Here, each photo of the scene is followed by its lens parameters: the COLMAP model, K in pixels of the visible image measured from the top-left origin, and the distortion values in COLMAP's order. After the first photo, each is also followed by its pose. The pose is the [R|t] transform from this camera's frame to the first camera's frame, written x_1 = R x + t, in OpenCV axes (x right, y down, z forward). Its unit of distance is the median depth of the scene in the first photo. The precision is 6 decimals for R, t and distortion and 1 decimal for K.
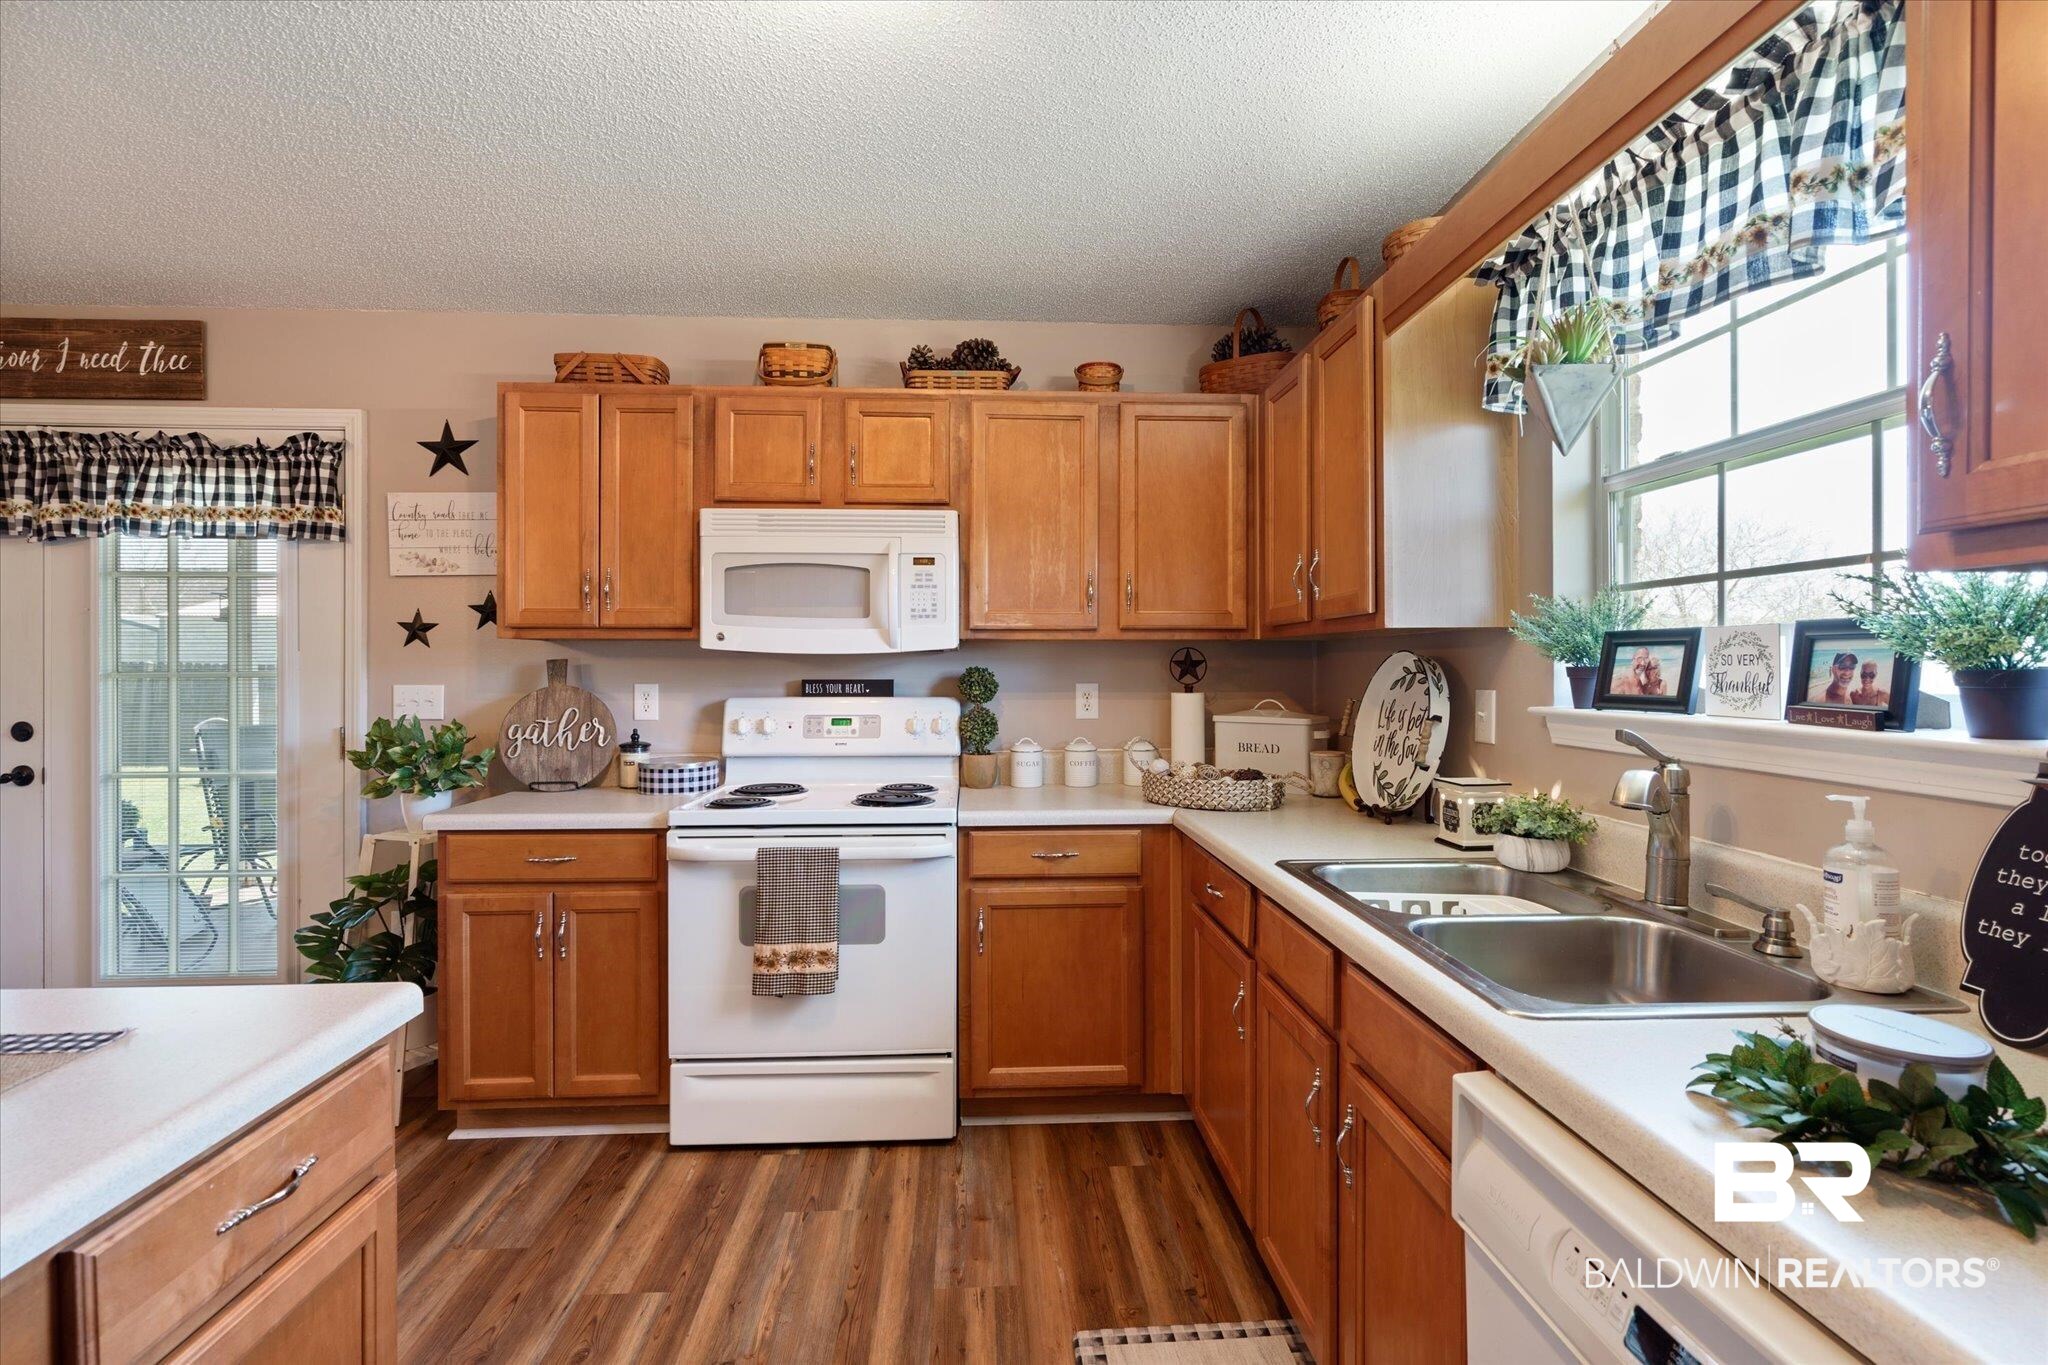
lens RADIAL K [[938.5, 0, 1027.5], [0, 938.5, 662.7], [0, 0, 1]] dist [-0.001685, -0.000428]
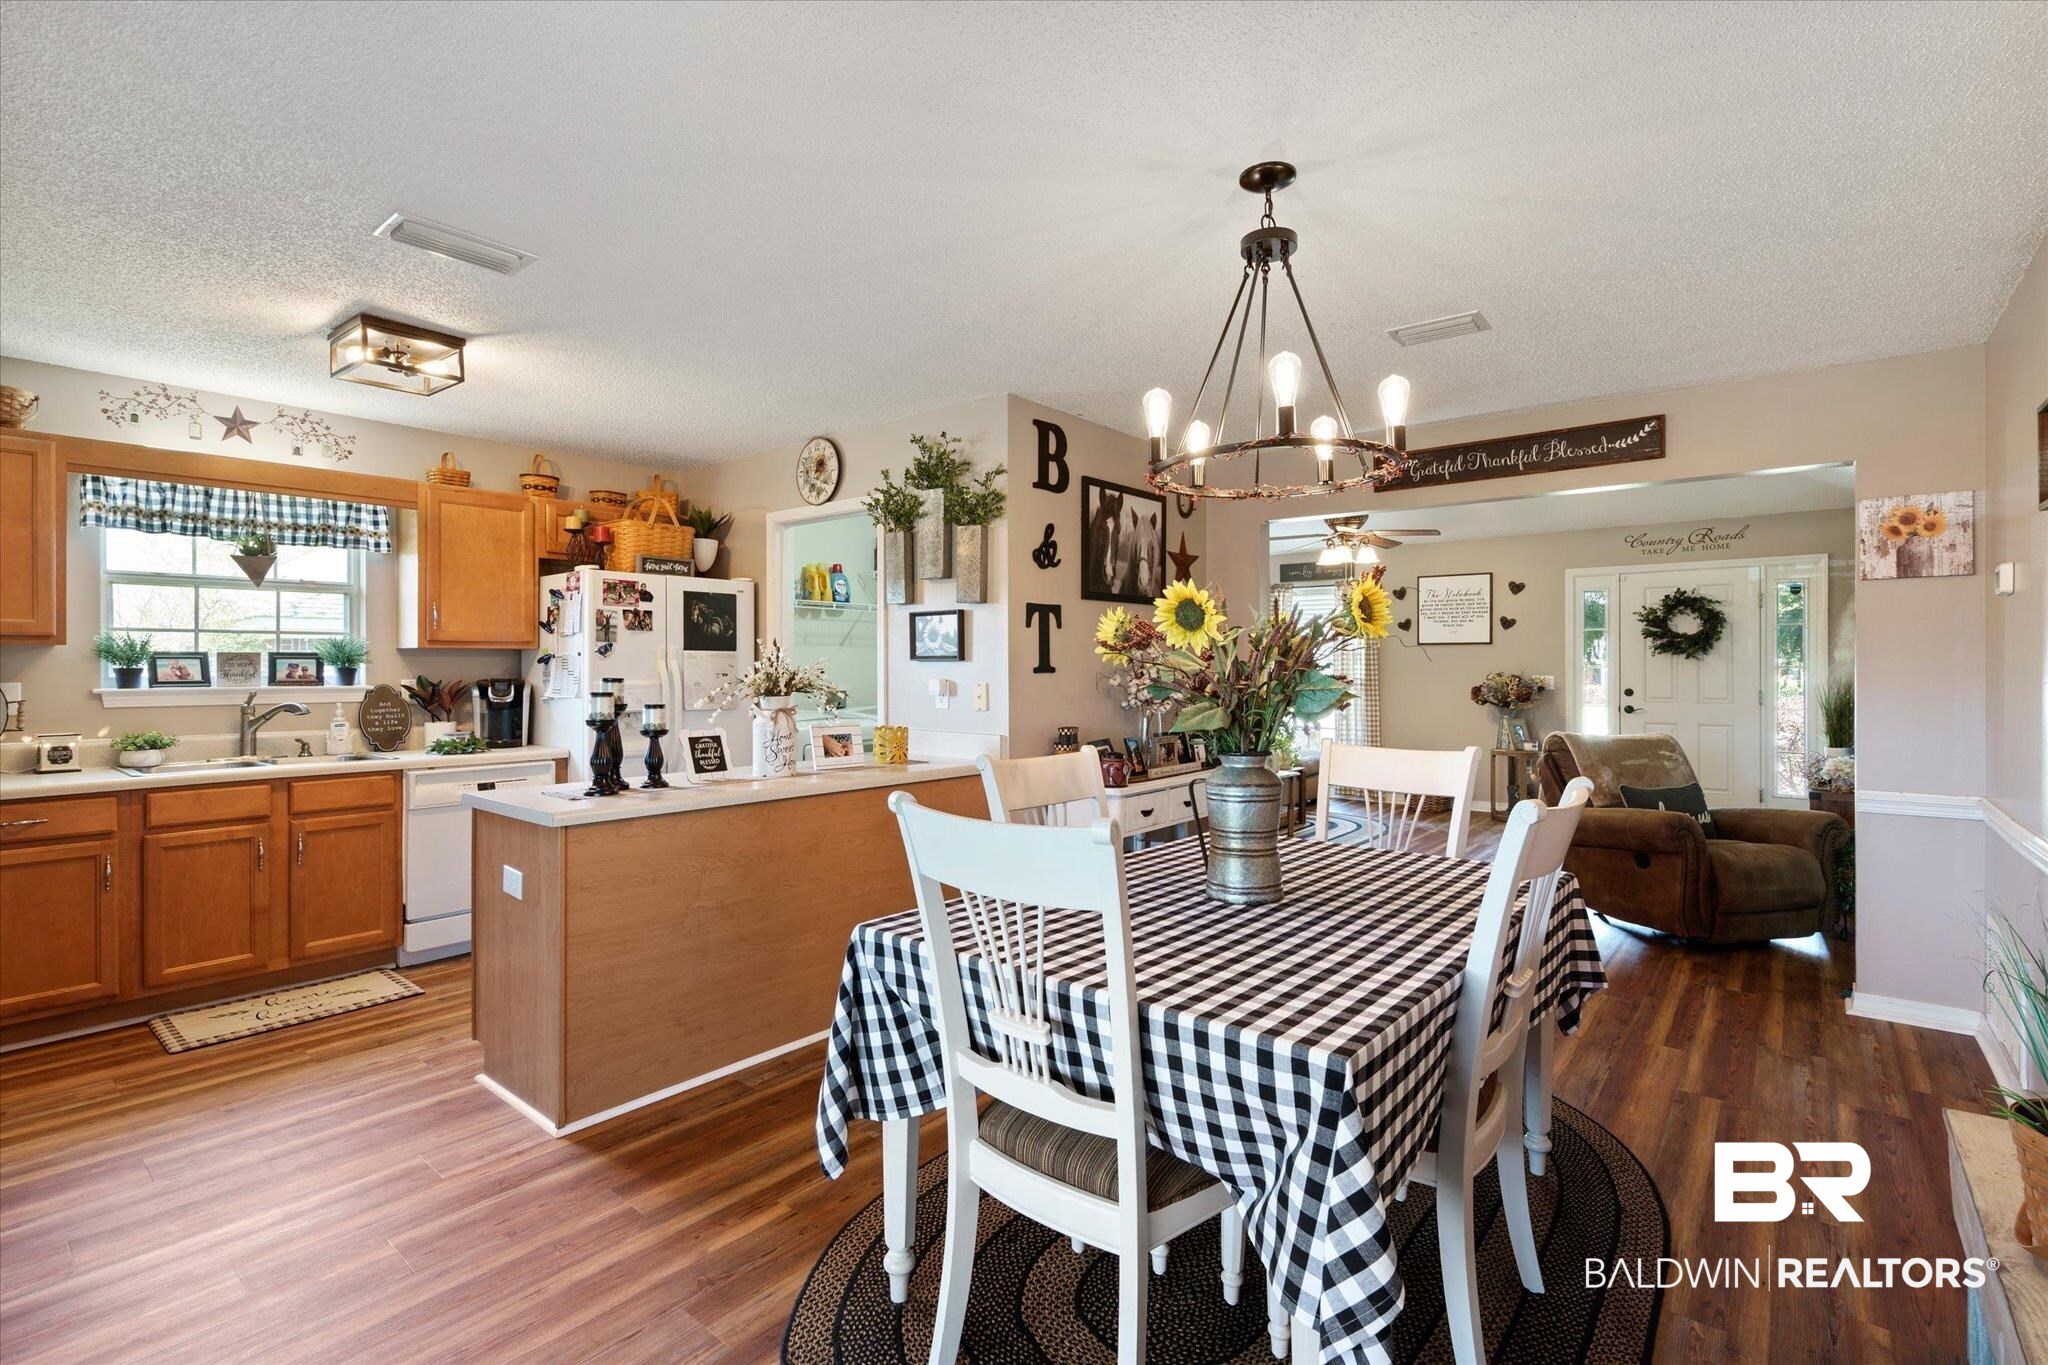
lens RADIAL K [[938.5, 0, 1027.5], [0, 938.5, 662.7], [0, 0, 1]] dist [-0.001685, -0.000428]
pose [[-0.735982, 0.000916, 0.677000, -2.414825], [-0.002565, 0.999988, -0.004142, -0.003991], [-0.676996, -0.004785, -0.735971, 1.272000]]
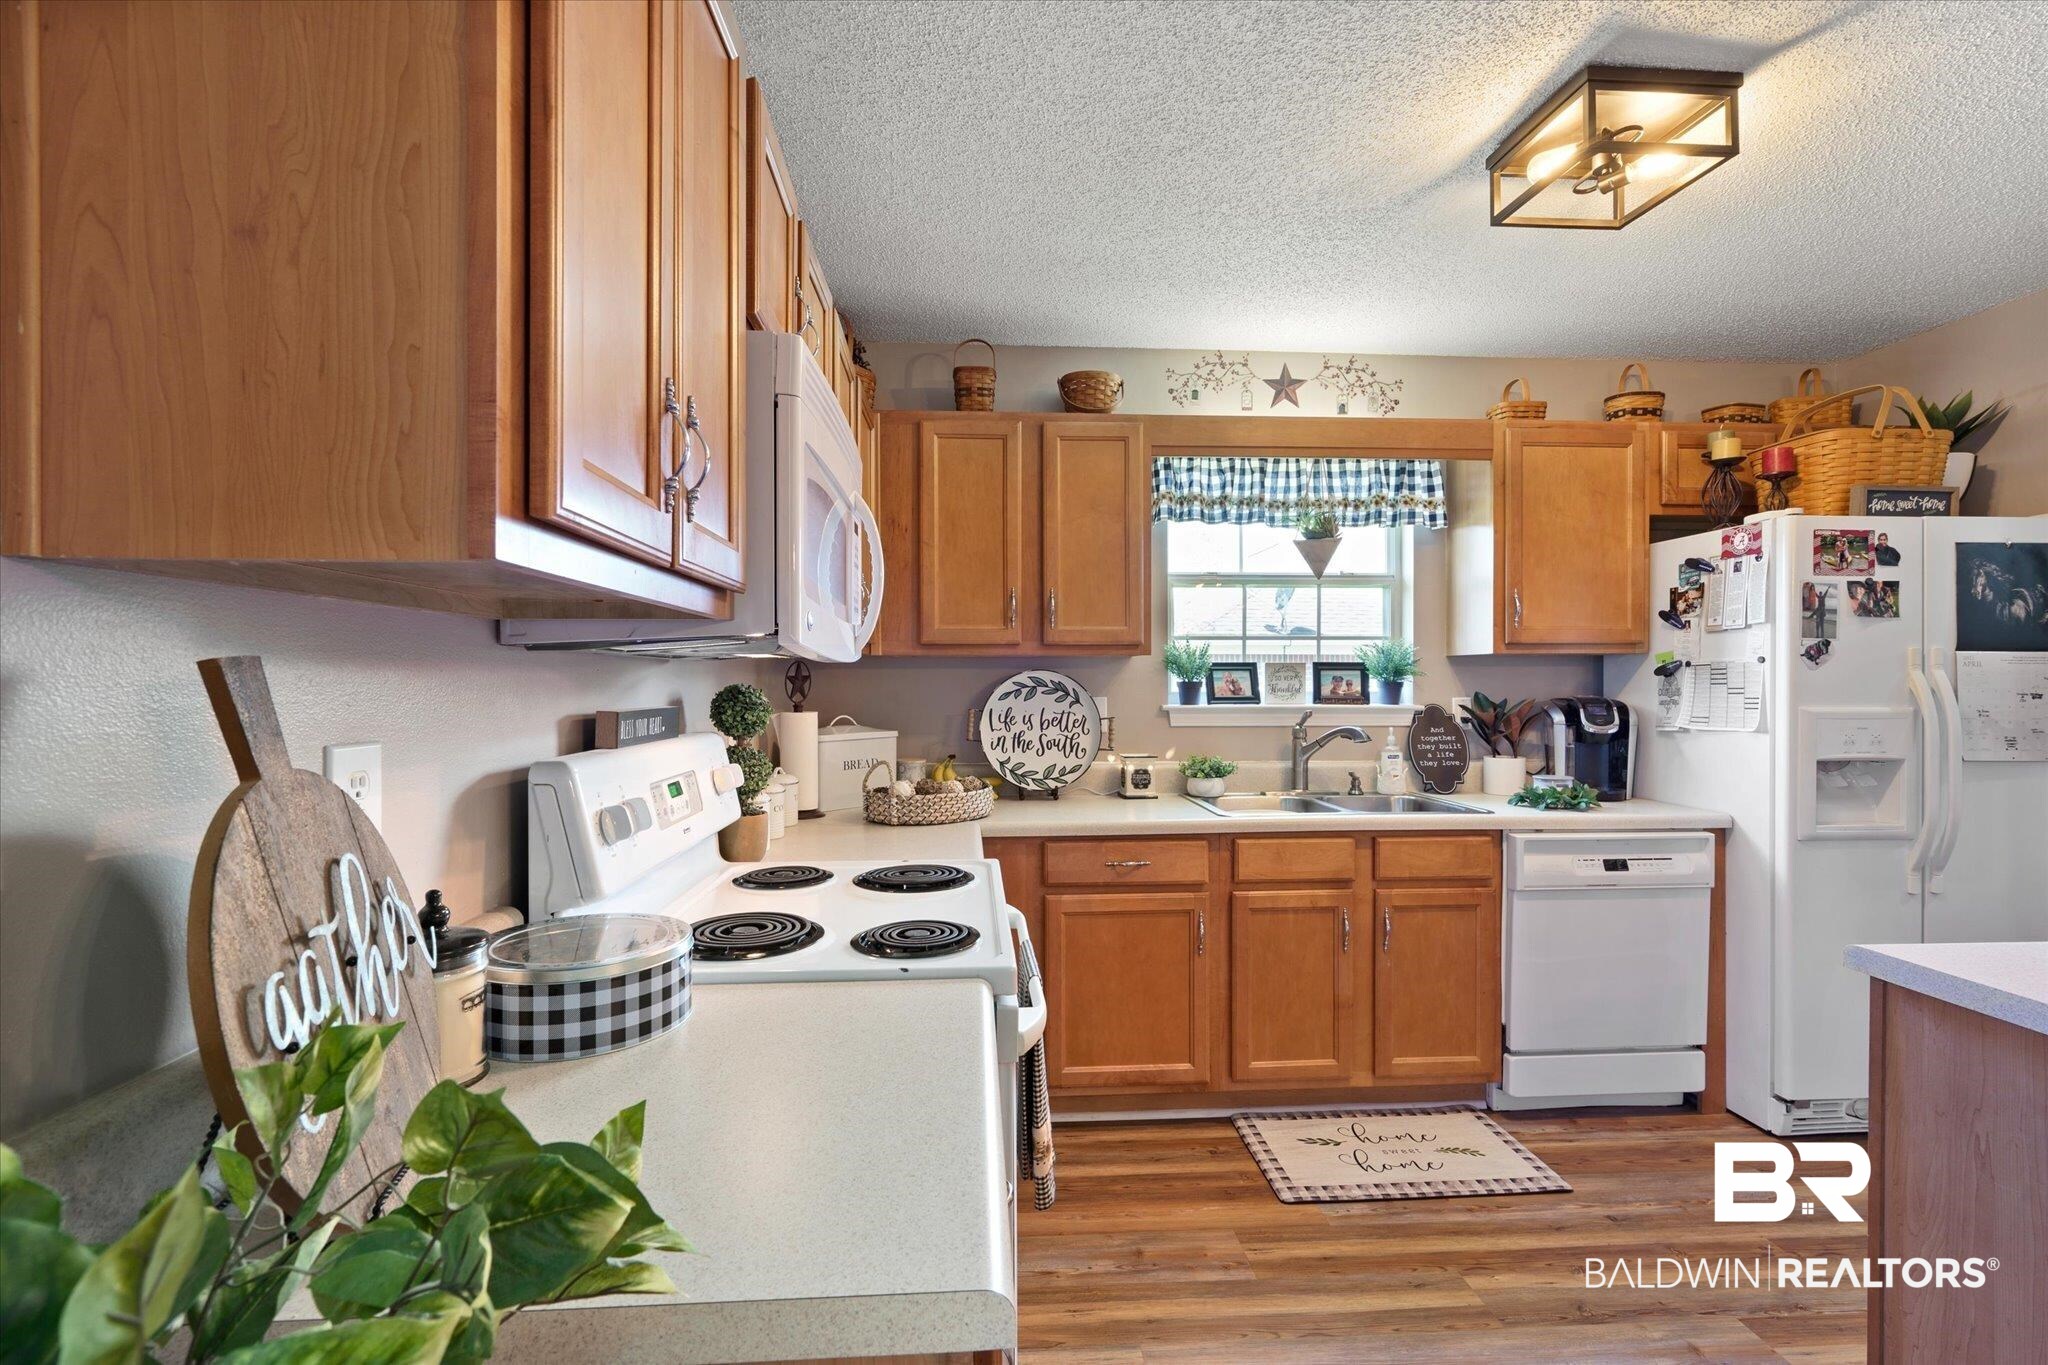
lens RADIAL K [[935.2, 0, 1024.0], [0, 935.2, 682.5], [0, 0, 1]] dist [0.002922, 0.001001]
pose [[-0.009488, -0.005497, 0.999940, -1.292143], [-0.002575, 0.999982, 0.005473, -0.002927], [-0.999952, -0.002523, -0.009502, 1.443469]]
